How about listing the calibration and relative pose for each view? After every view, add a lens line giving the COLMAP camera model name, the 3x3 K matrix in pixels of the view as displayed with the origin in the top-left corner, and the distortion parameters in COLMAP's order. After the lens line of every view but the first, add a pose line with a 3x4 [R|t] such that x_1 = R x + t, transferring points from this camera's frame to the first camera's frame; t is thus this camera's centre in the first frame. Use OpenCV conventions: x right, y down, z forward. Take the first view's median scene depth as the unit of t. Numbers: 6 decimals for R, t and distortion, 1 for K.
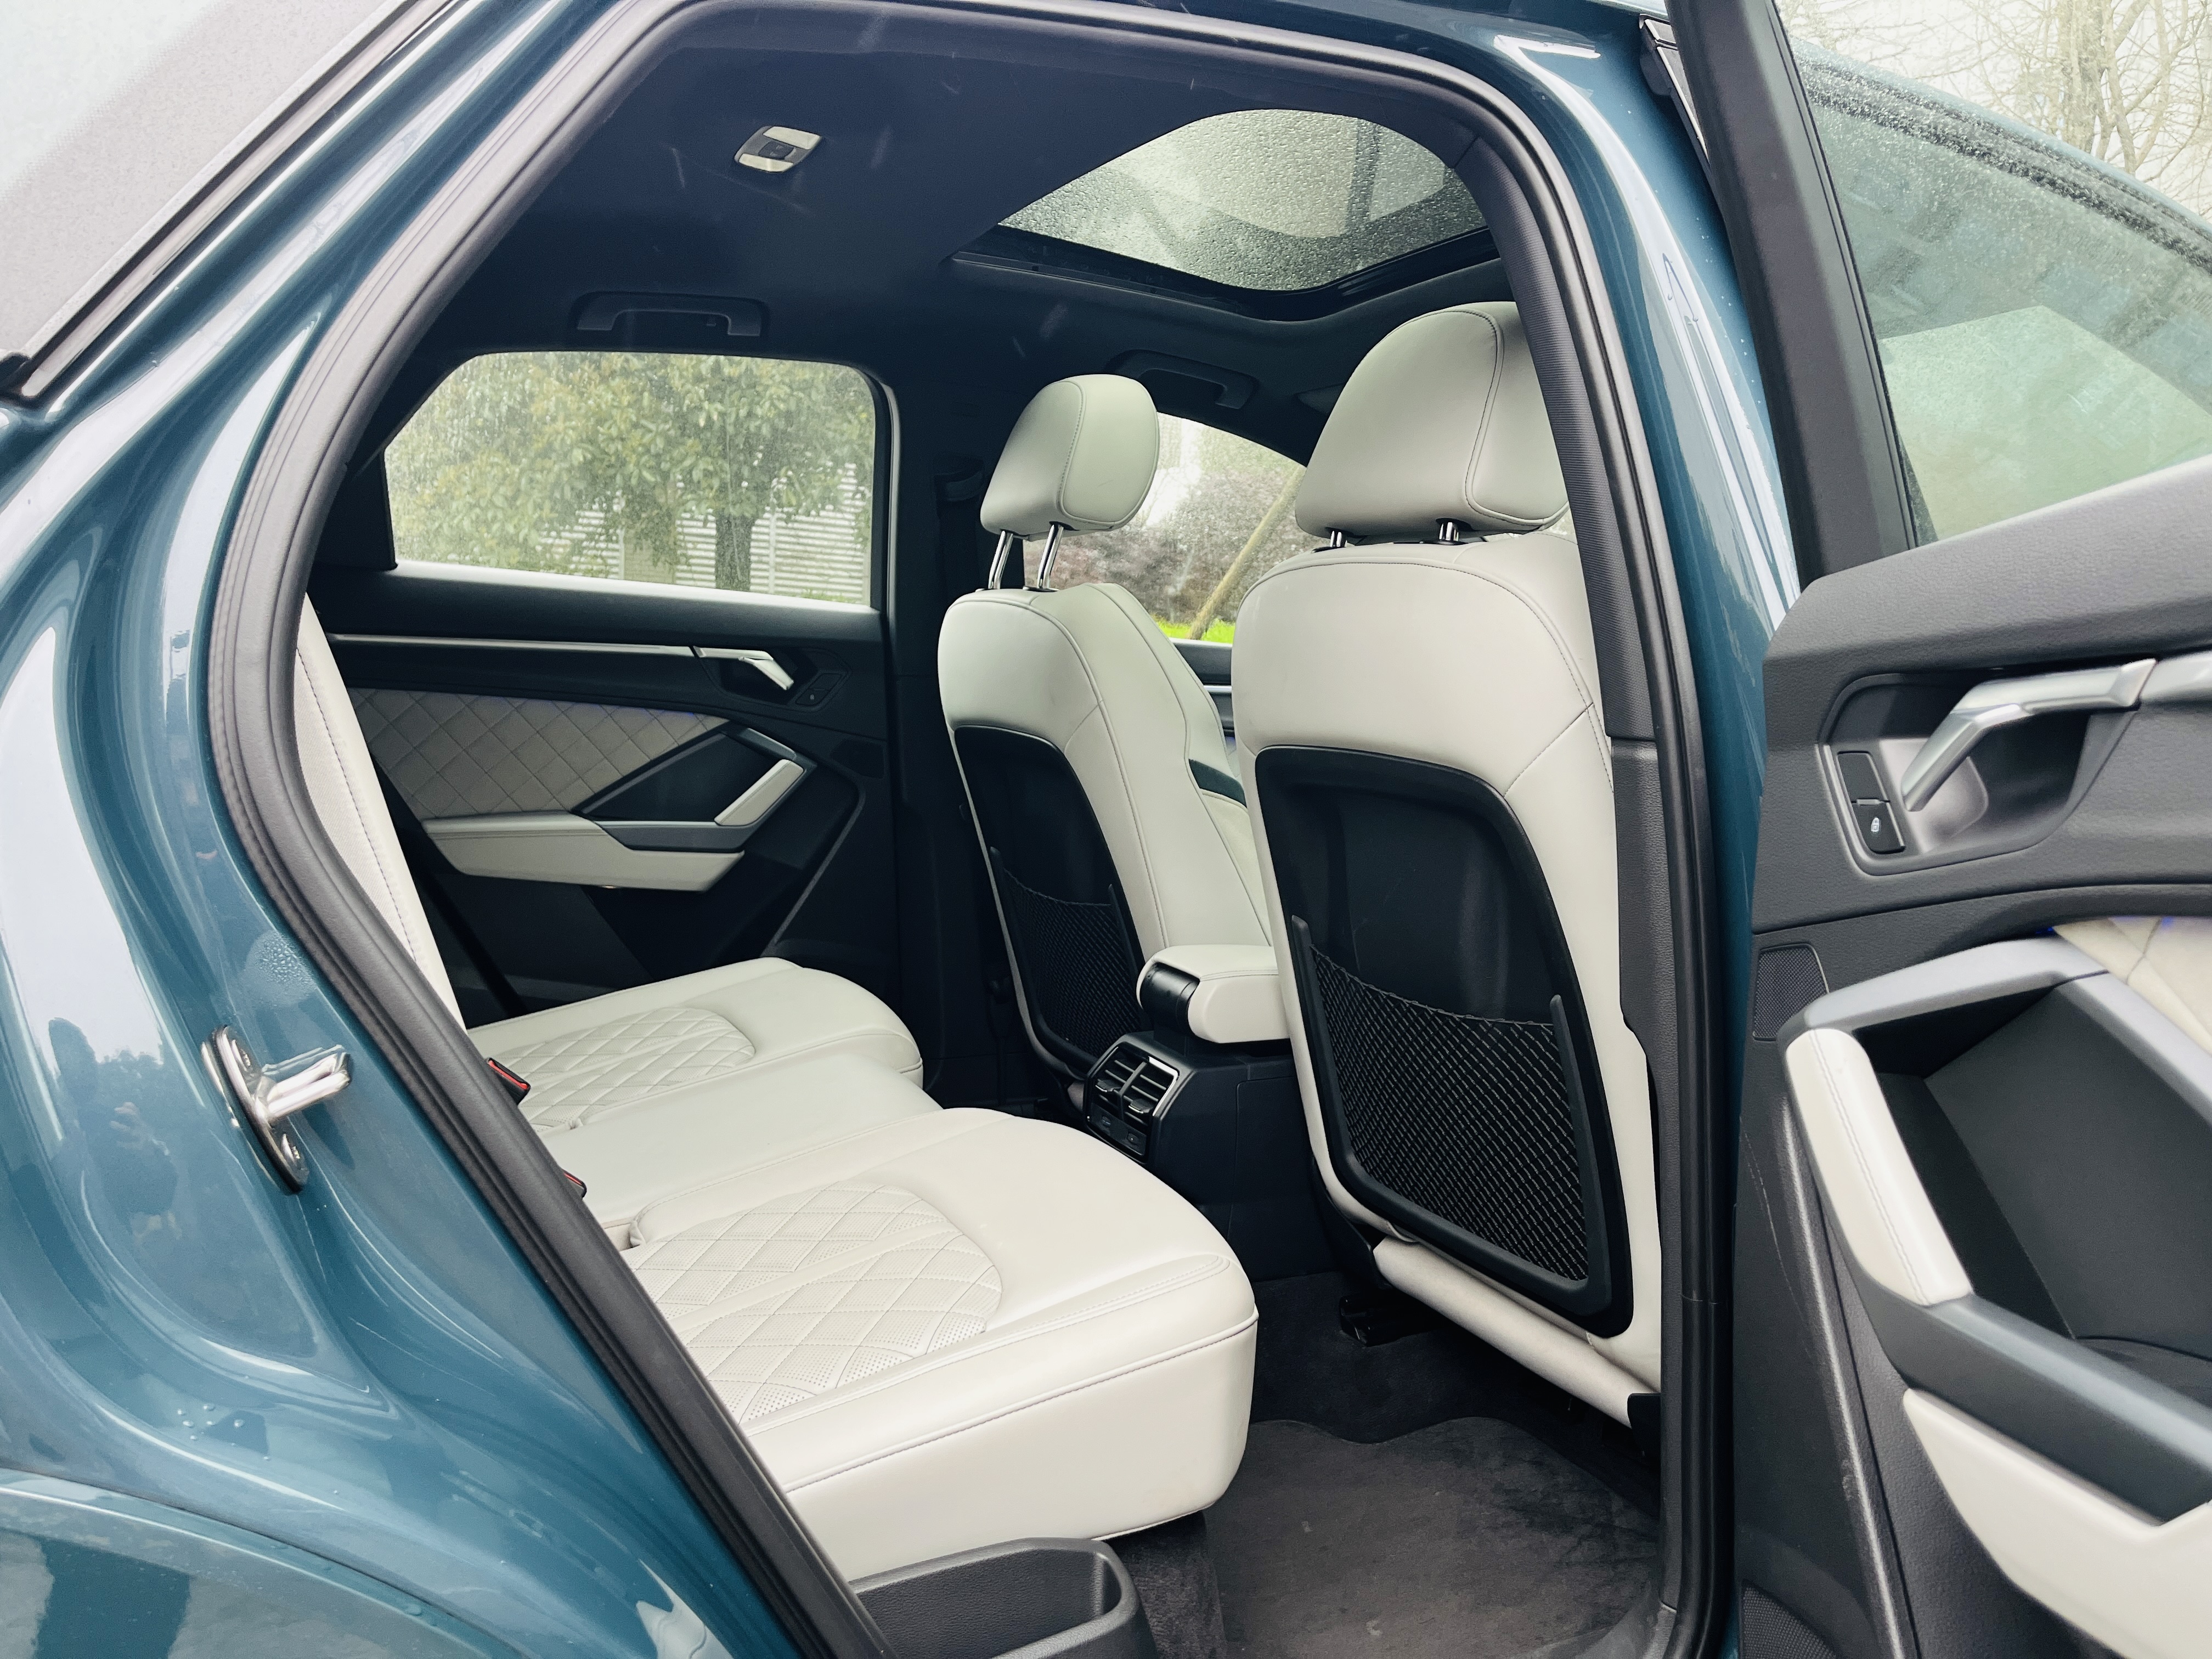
lens RADIAL K [[1578.0, 0, 1106.0], [0, 1578.0, 829.5], [0, 0, 1]] dist [0.049434, -0.084487]
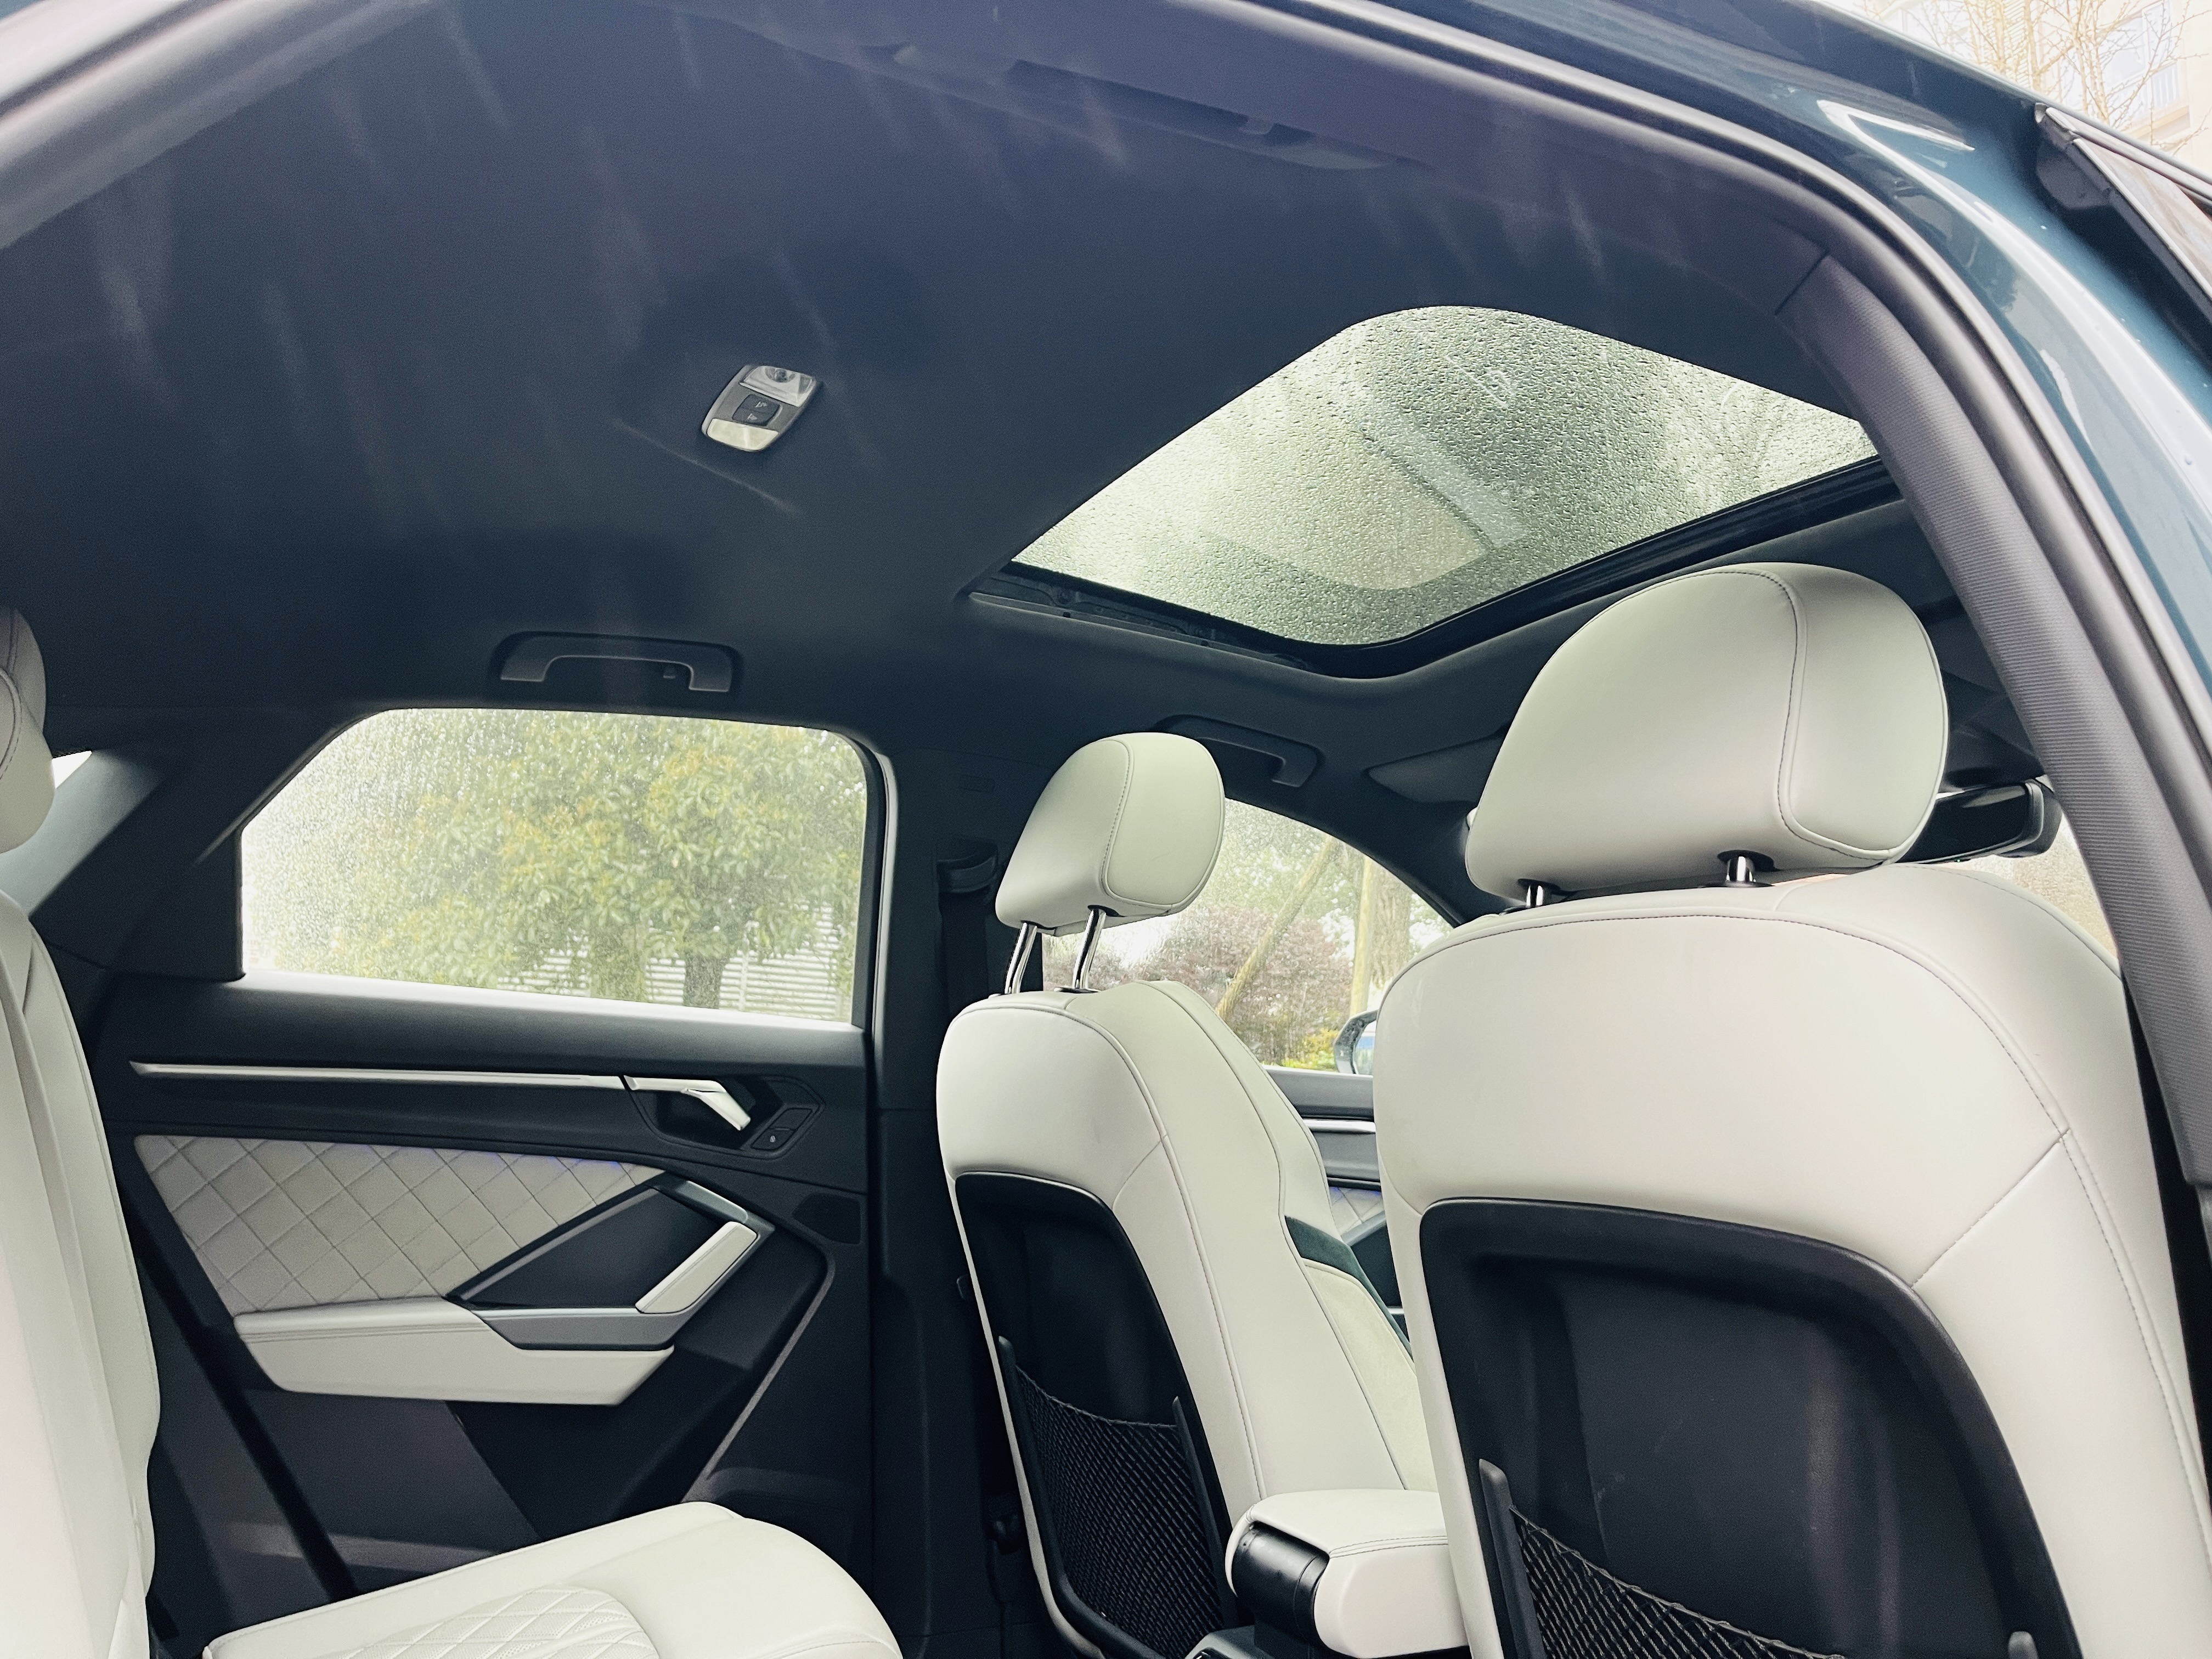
lens RADIAL K [[1651.9, 0, 1122.7], [0, 1651.9, 837.8], [0, 0, 1]] dist [0.057060, -0.064126]
pose [[0.999751, -0.006260, 0.021404, -0.032732], [0.011645, 0.965090, -0.261658, -0.011952], [-0.019018, 0.261842, 0.964923, 0.183842]]
